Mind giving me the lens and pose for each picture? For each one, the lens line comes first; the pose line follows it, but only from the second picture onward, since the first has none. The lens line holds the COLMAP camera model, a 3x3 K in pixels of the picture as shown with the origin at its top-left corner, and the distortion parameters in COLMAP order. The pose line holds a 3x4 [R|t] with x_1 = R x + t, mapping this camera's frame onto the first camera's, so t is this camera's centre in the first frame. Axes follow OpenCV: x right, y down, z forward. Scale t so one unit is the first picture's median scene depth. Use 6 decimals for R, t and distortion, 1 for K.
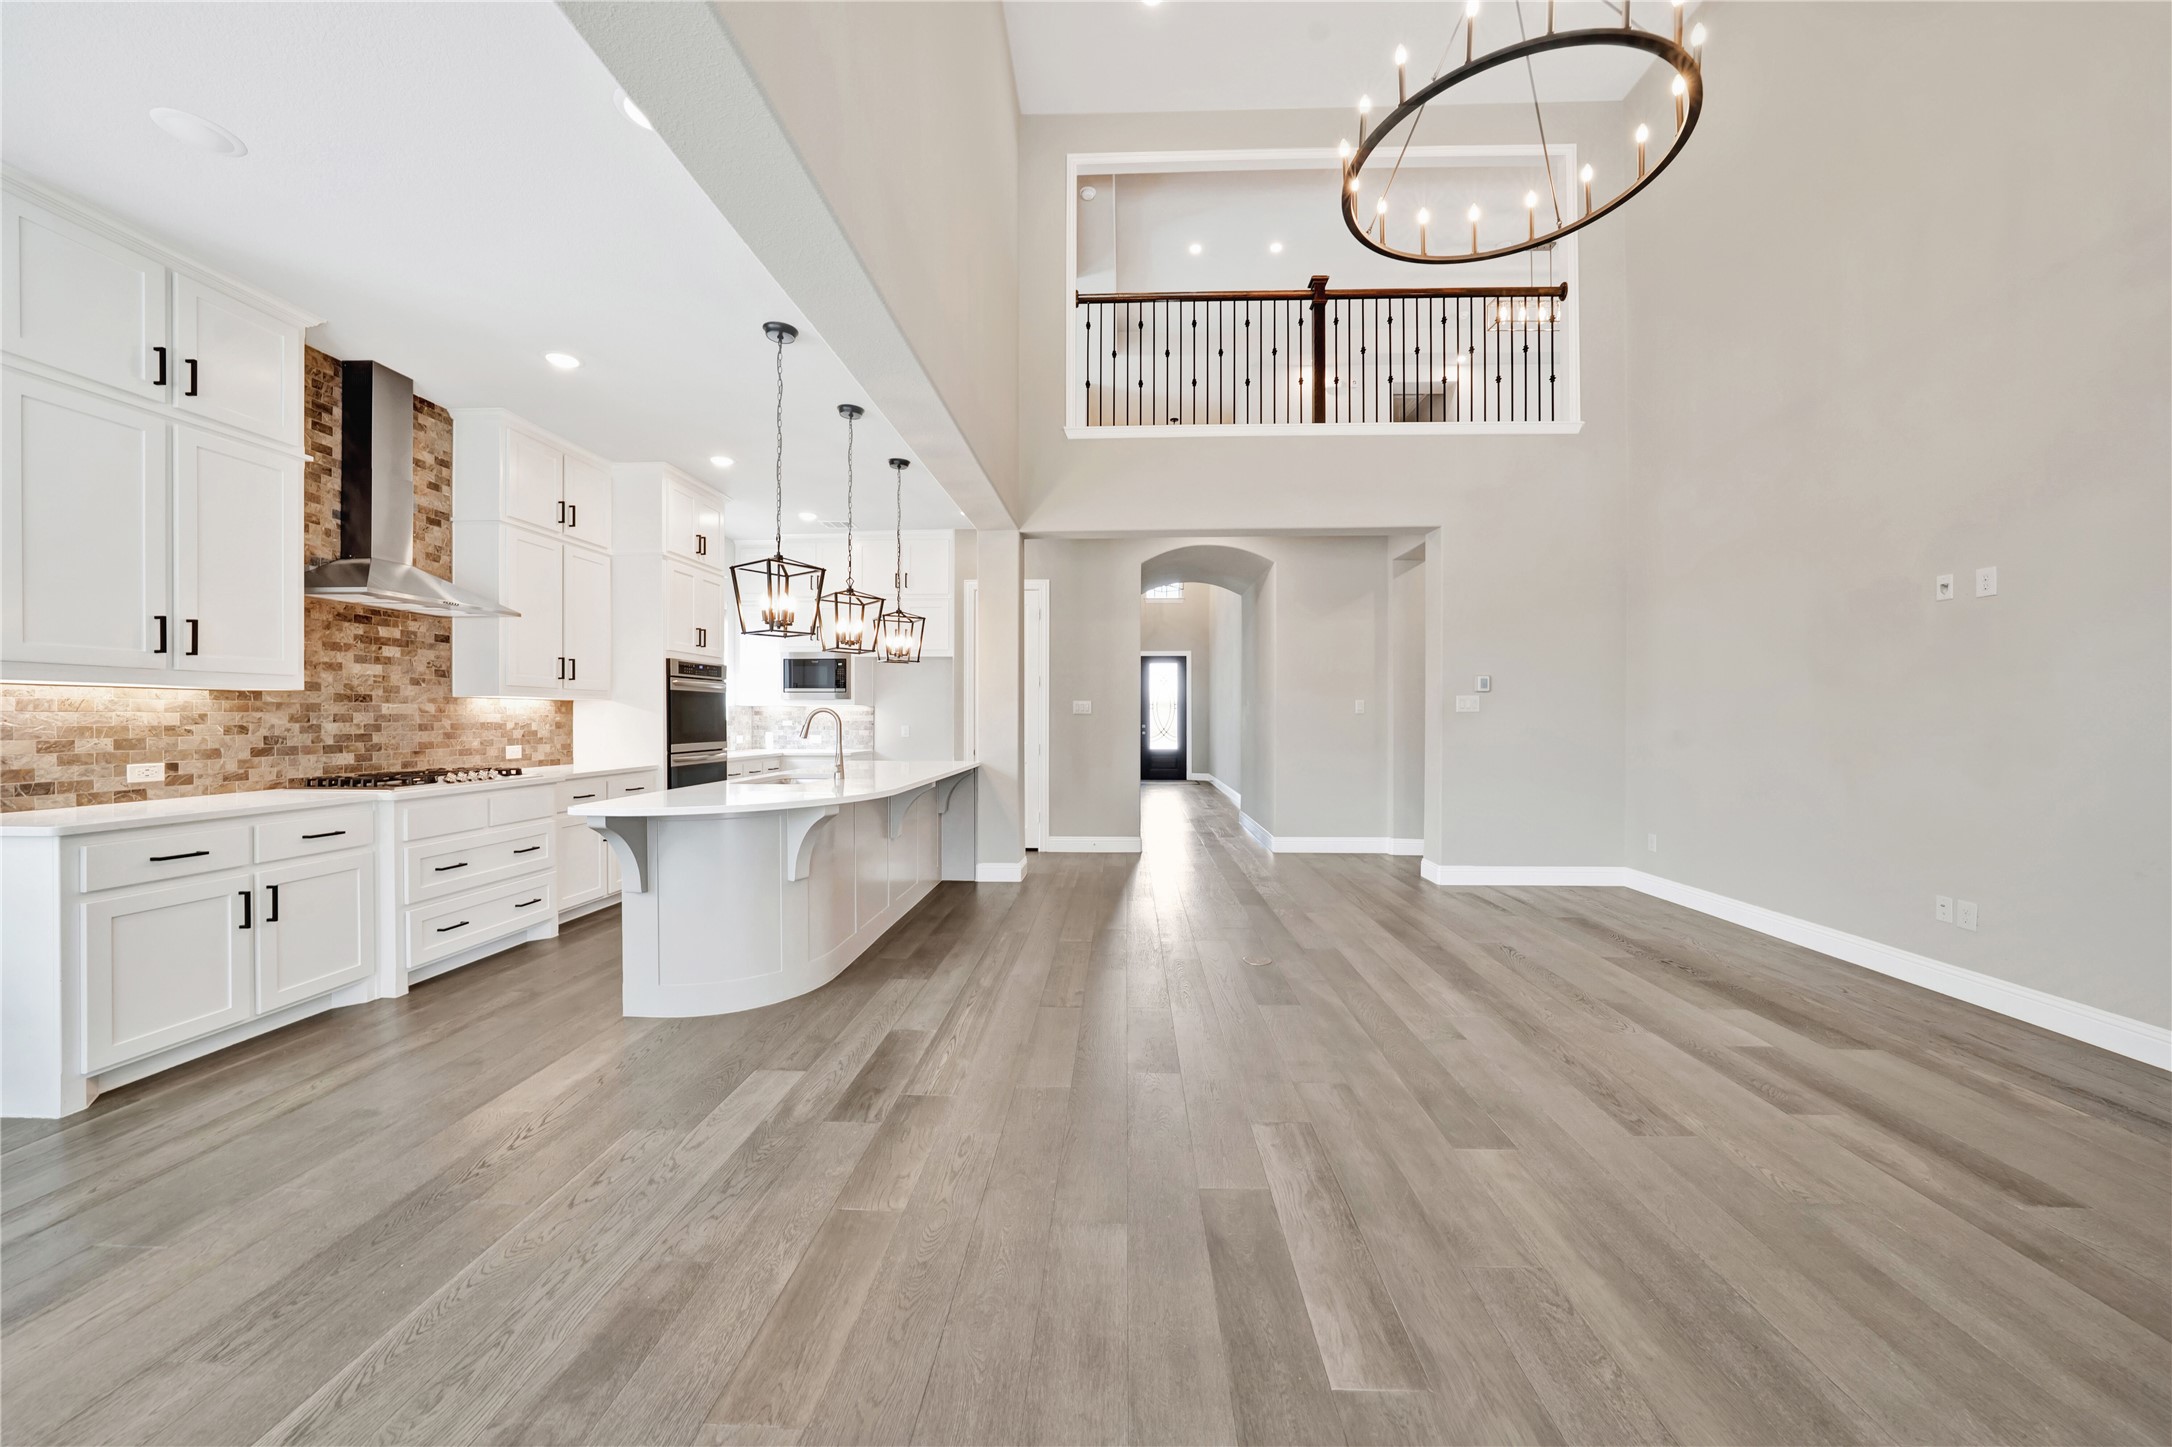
lens RADIAL K [[783.2, 0, 1087.9], [0, 783.2, 718.0], [0, 0, 1]] dist [-0.000638, 0.000064]
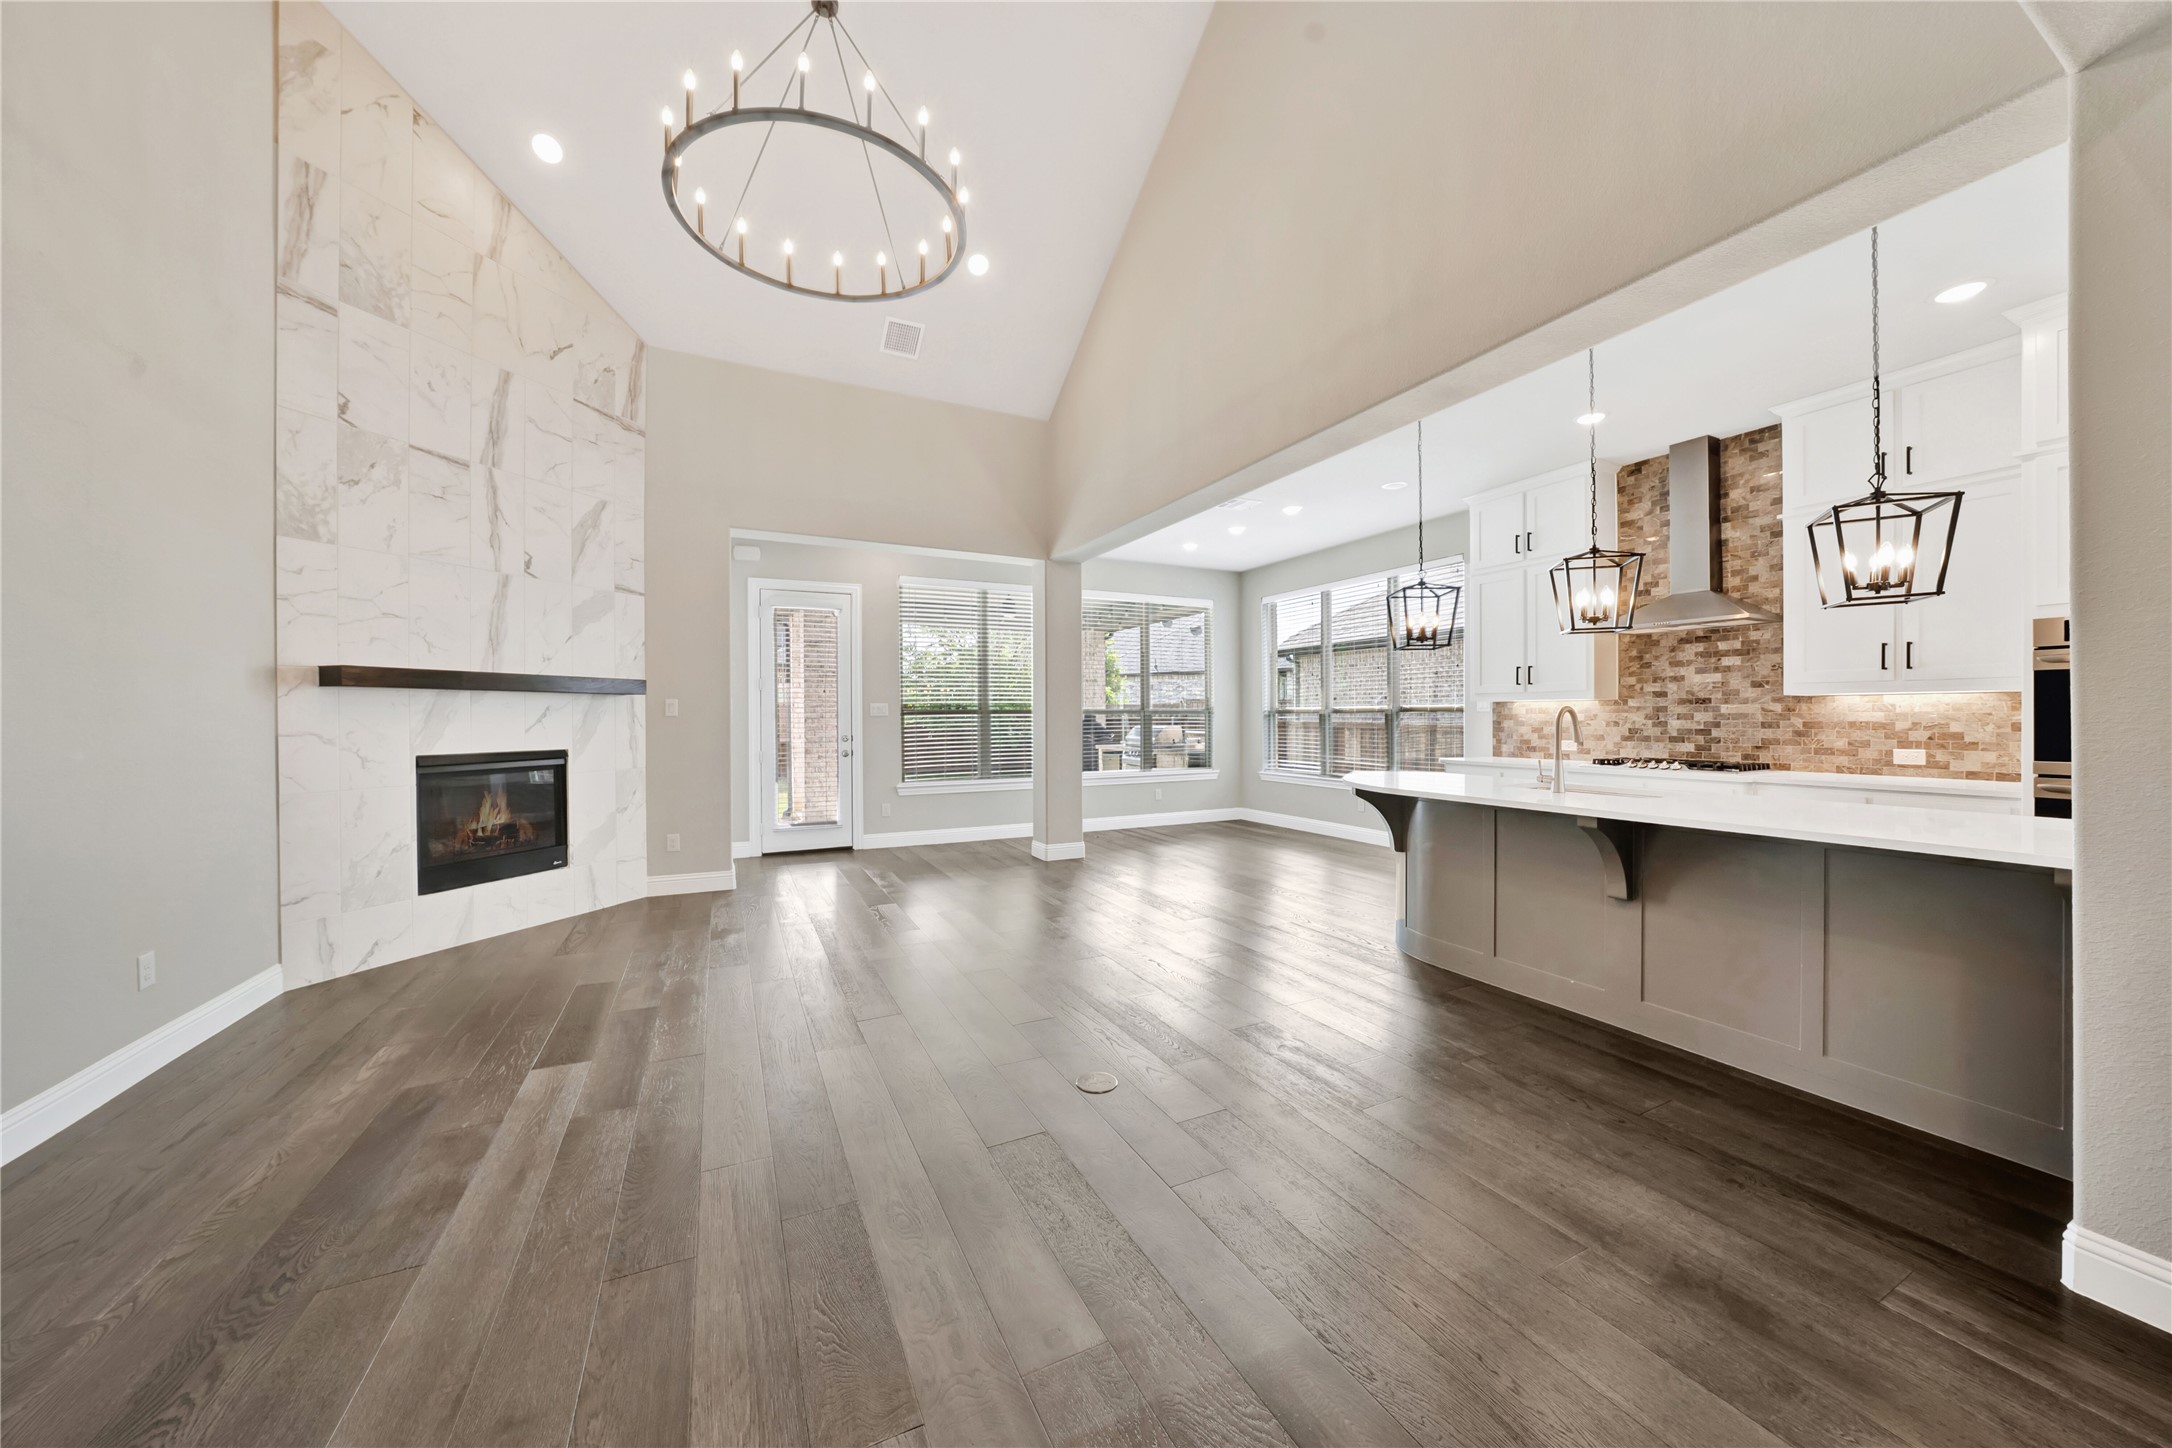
lens RADIAL K [[756.8, 0, 1094.4], [0, 756.8, 722.3], [0, 0, 1]] dist [-0.001686, -0.000044]
pose [[-0.871999, 0.008234, -0.489439, 0.560275], [0.004014, 0.999945, 0.009671, -0.006878], [0.489492, 0.006468, -0.871984, 1.647005]]
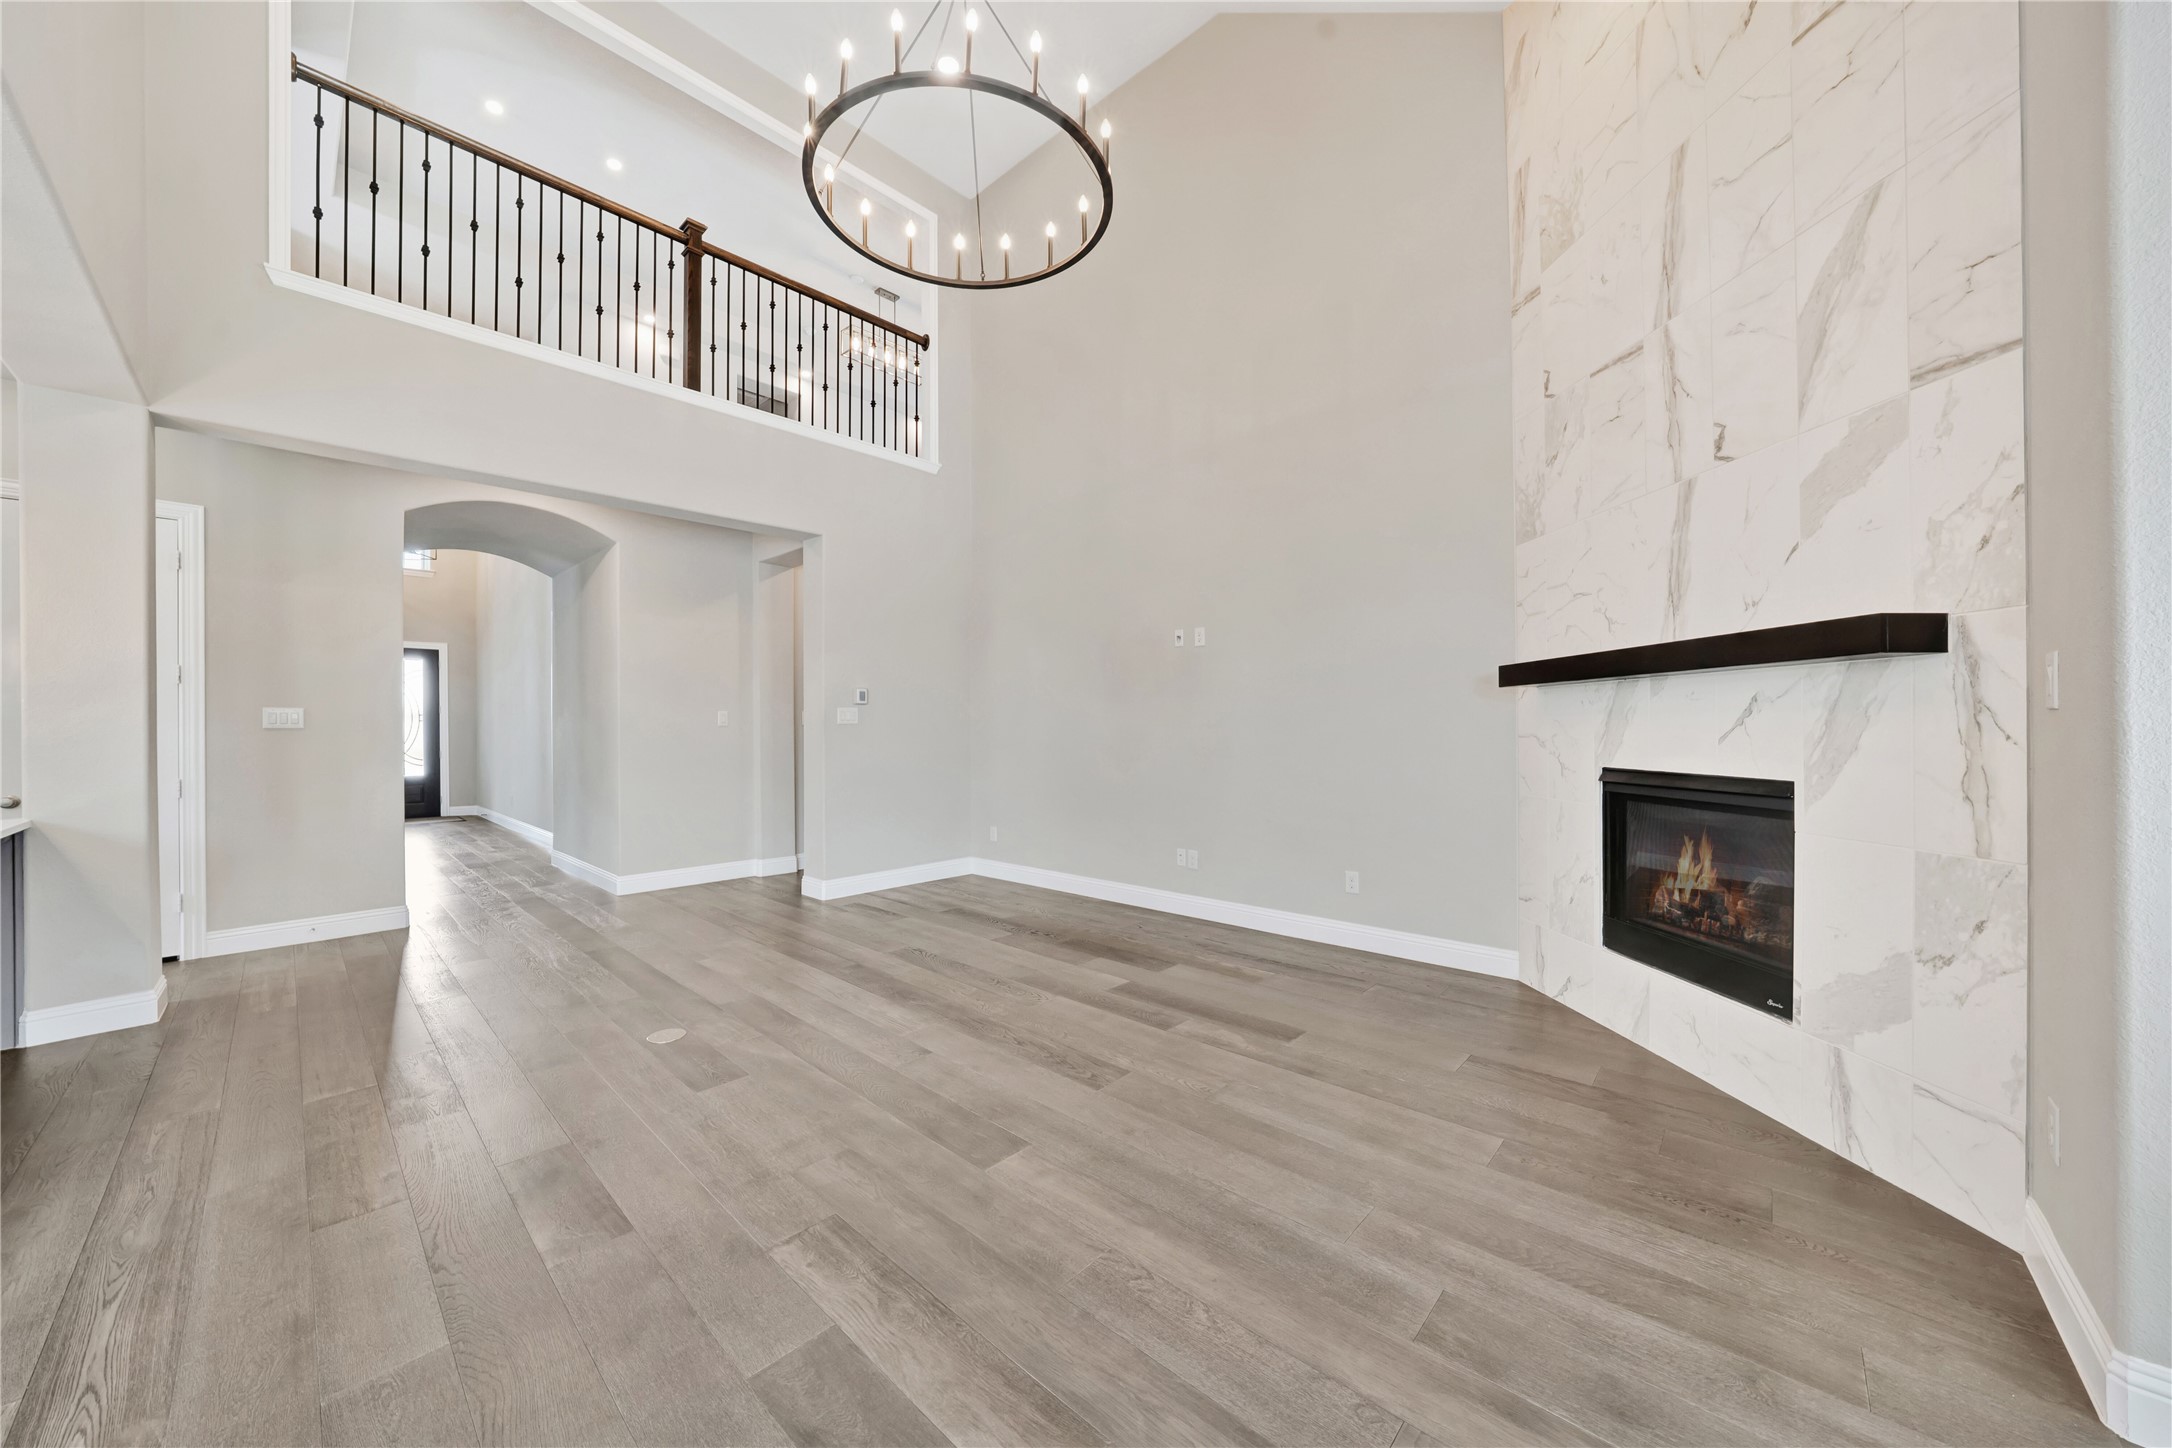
lens RADIAL K [[776.8, 0, 1099.7], [0, 776.8, 727.8], [0, 0, 1]] dist [-0.025300, 0.007091]
pose [[0.635903, -0.006040, 0.771745, -0.112176], [0.008243, 0.999965, 0.001035, -0.001474], [-0.771725, 0.005703, 0.635931, 0.171230]]
